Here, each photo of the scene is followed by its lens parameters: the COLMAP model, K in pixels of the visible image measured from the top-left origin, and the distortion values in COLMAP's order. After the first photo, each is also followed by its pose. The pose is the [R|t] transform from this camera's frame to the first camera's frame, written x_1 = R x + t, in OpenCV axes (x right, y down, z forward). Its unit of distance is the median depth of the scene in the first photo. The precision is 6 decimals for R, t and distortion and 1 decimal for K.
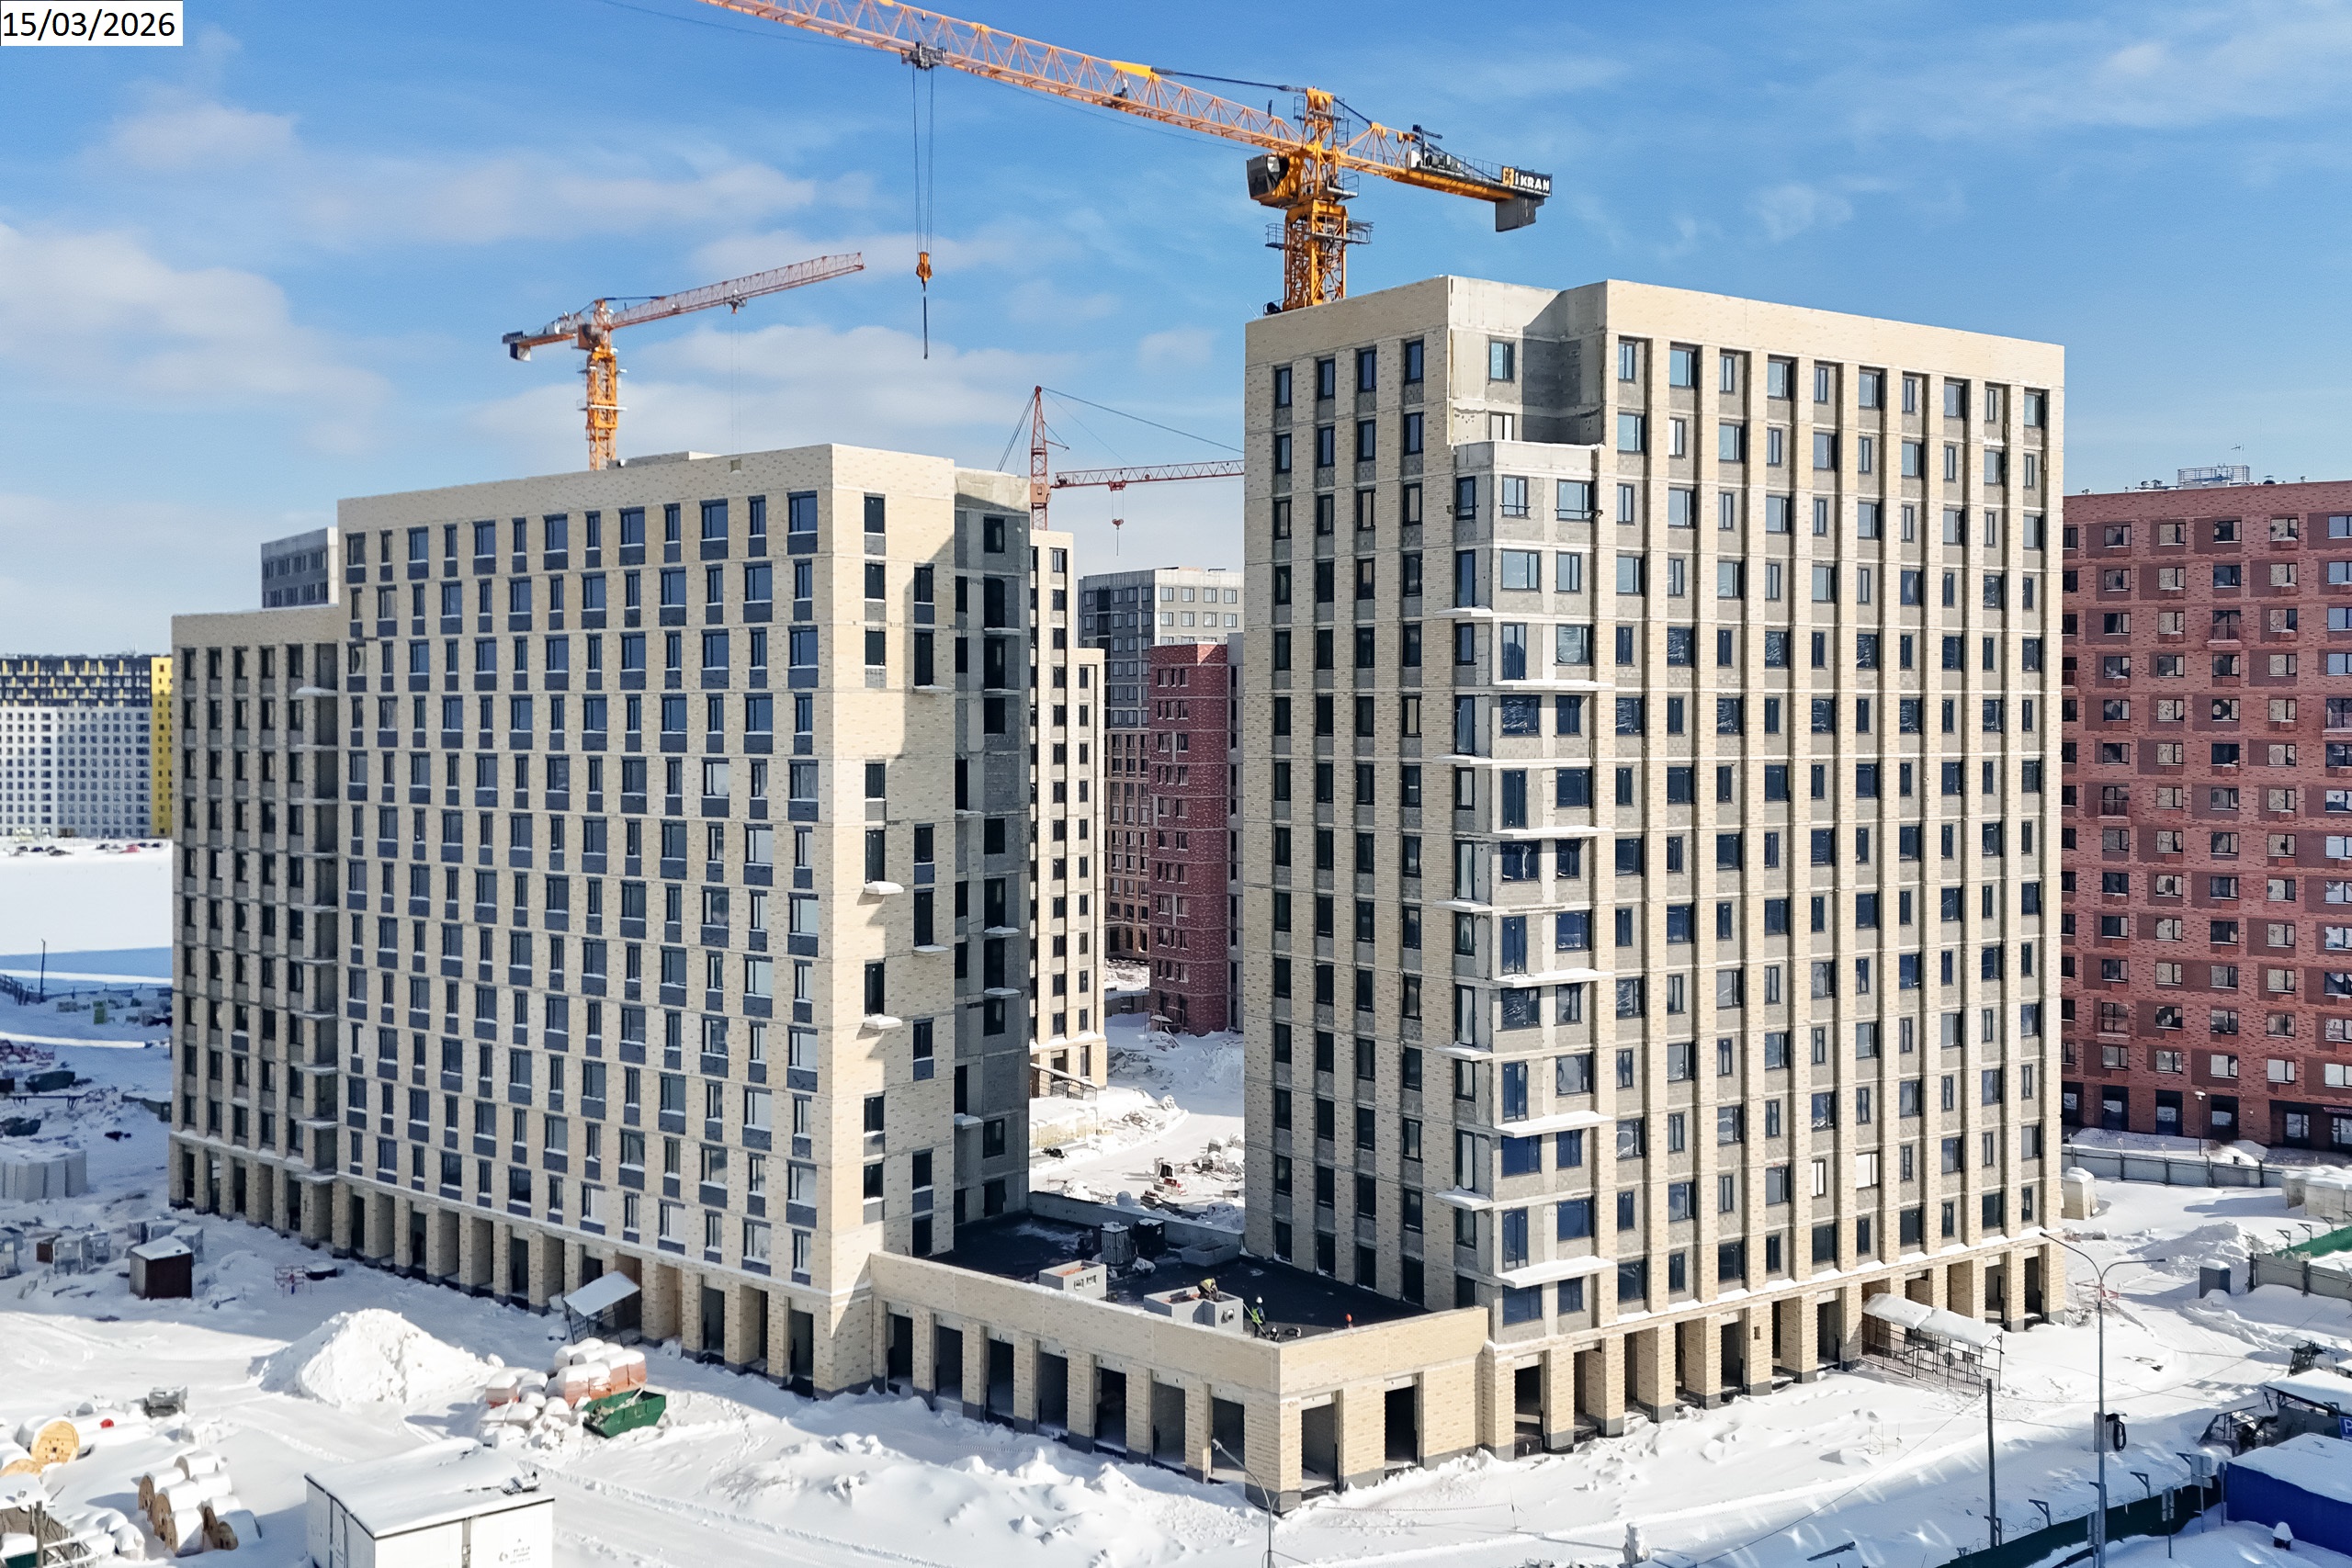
lens RADIAL K [[1723.6, 0, 1168.9], [0, 1723.6, 734.5], [0, 0, 1]] dist [0.085645, -0.087619]
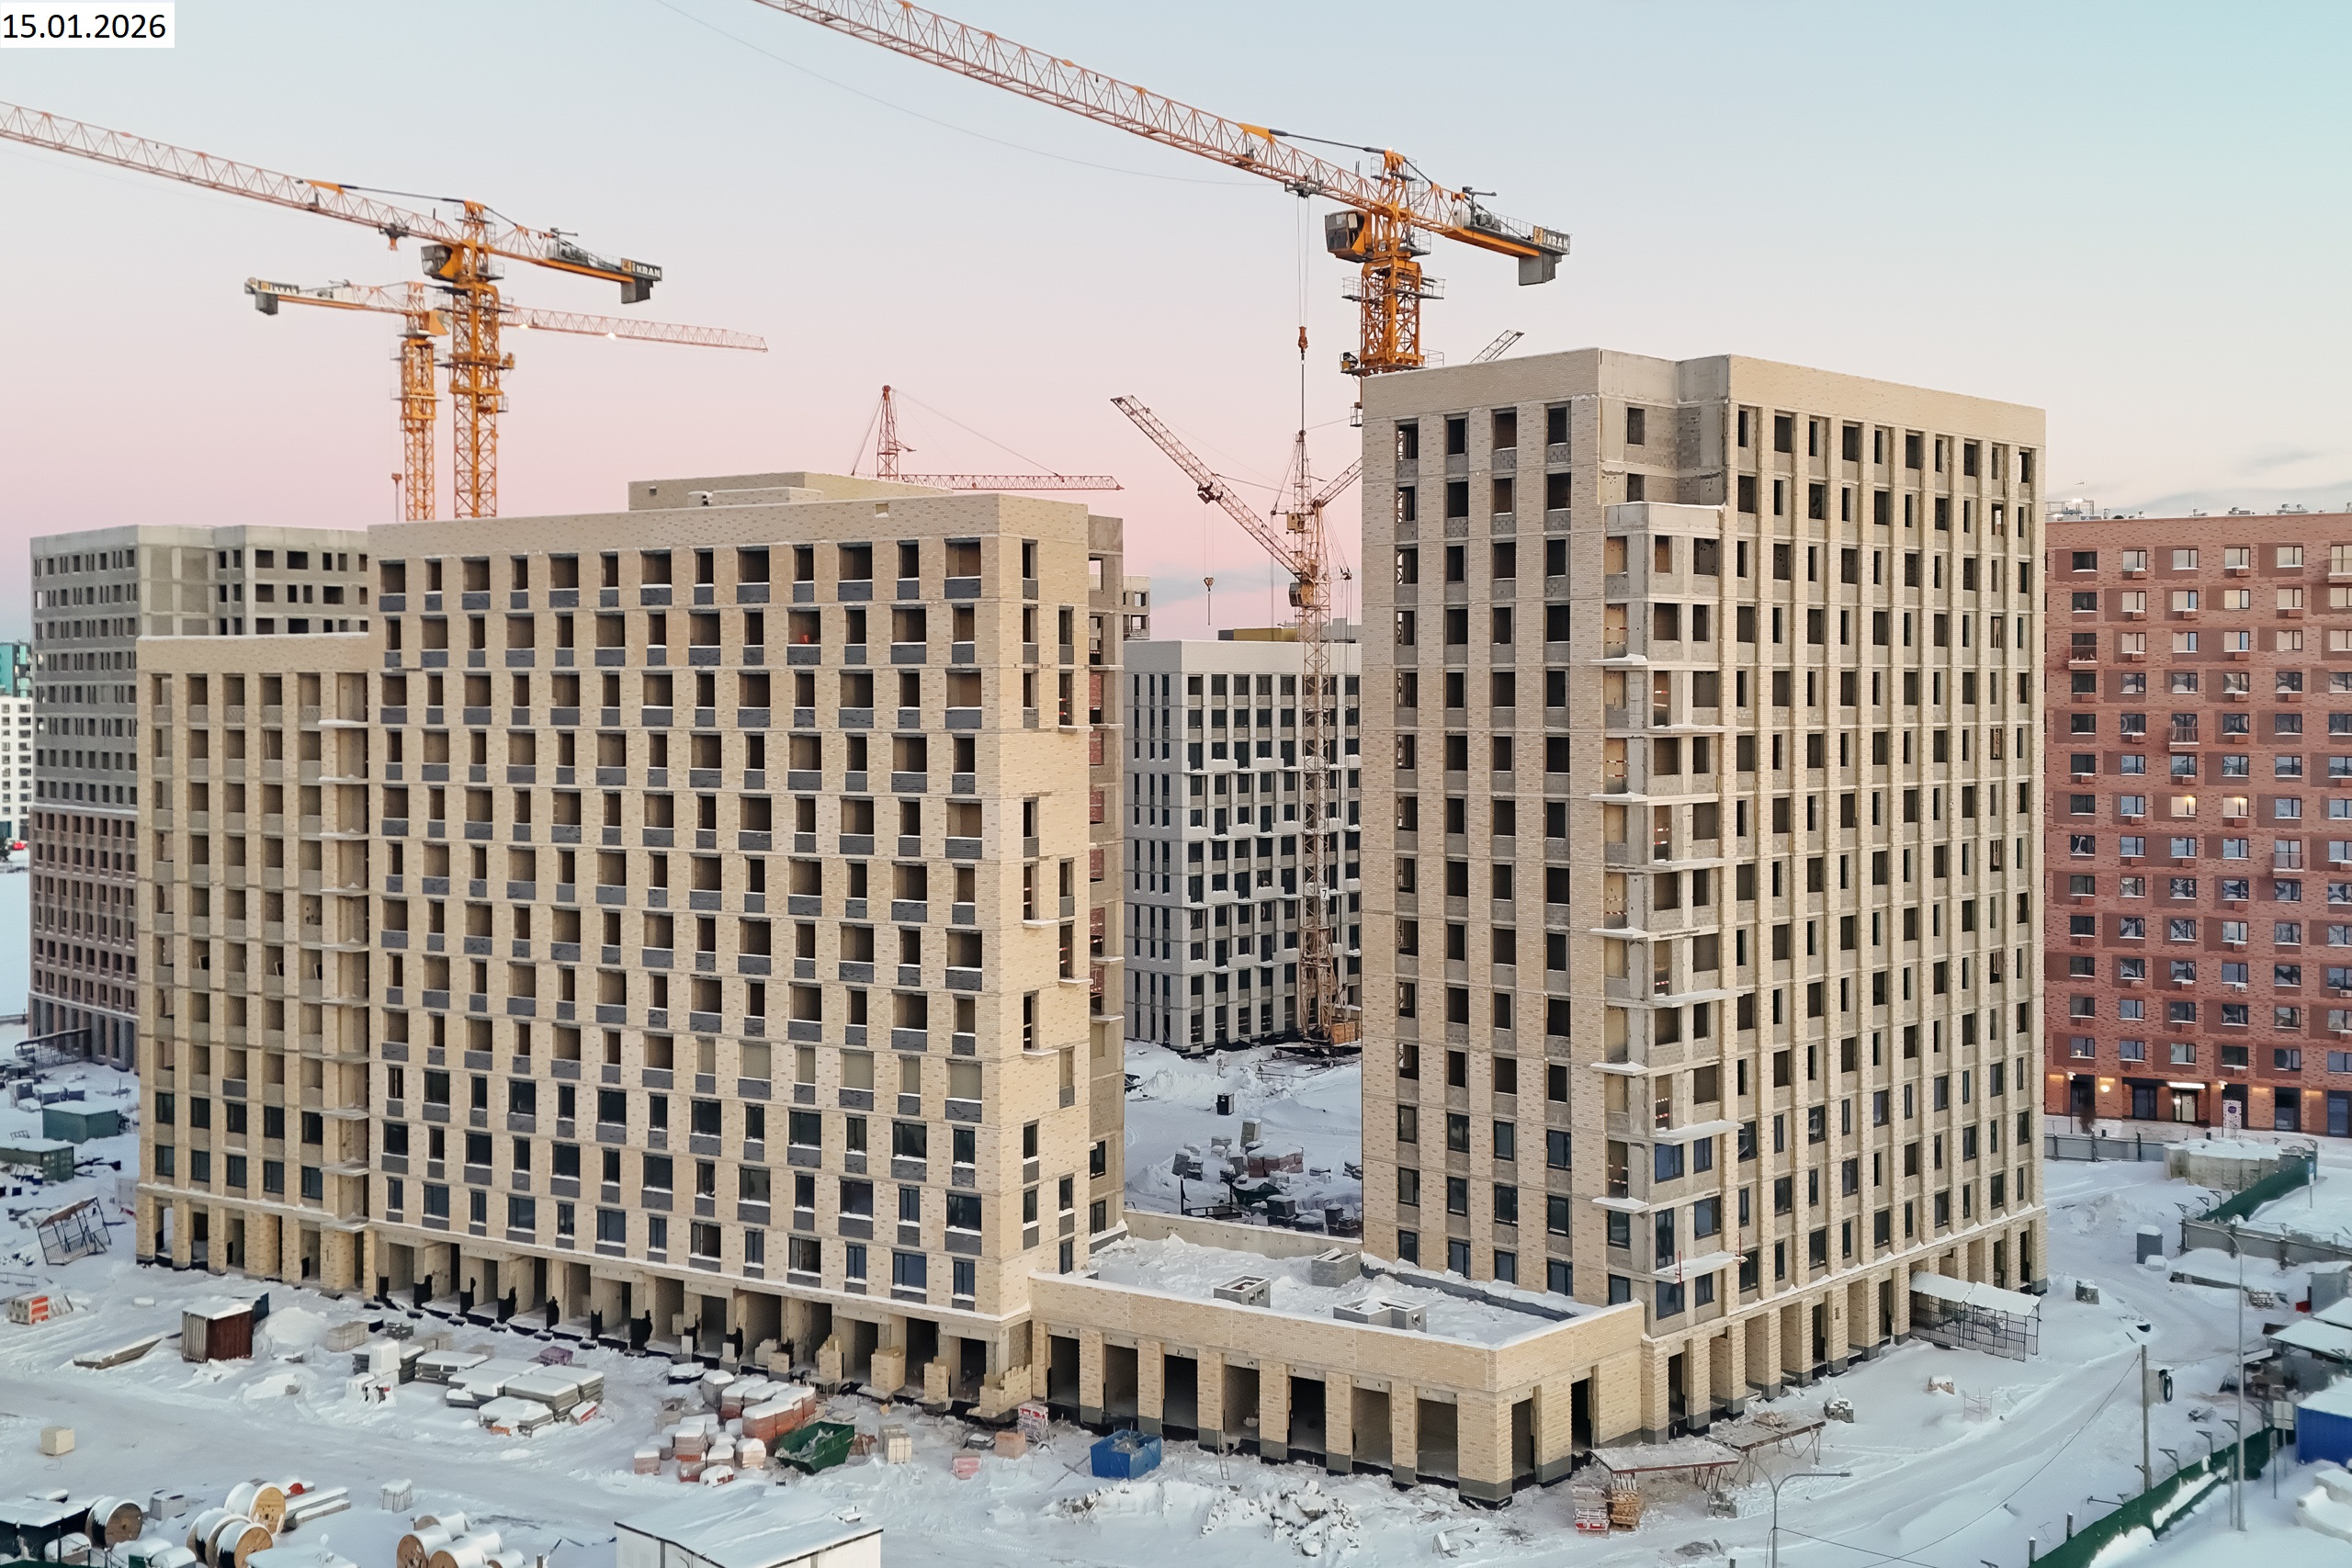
lens RADIAL K [[1758.2, 0, 1113.1], [0, 1758.2, 728.7], [0, 0, 1]] dist [0.095863, -0.092330]
pose [[0.989960, -0.004803, 0.141267, -0.262502], [0.004296, 0.999983, 0.003896, -0.029633], [-0.141283, -0.003250, 0.989964, -0.043721]]
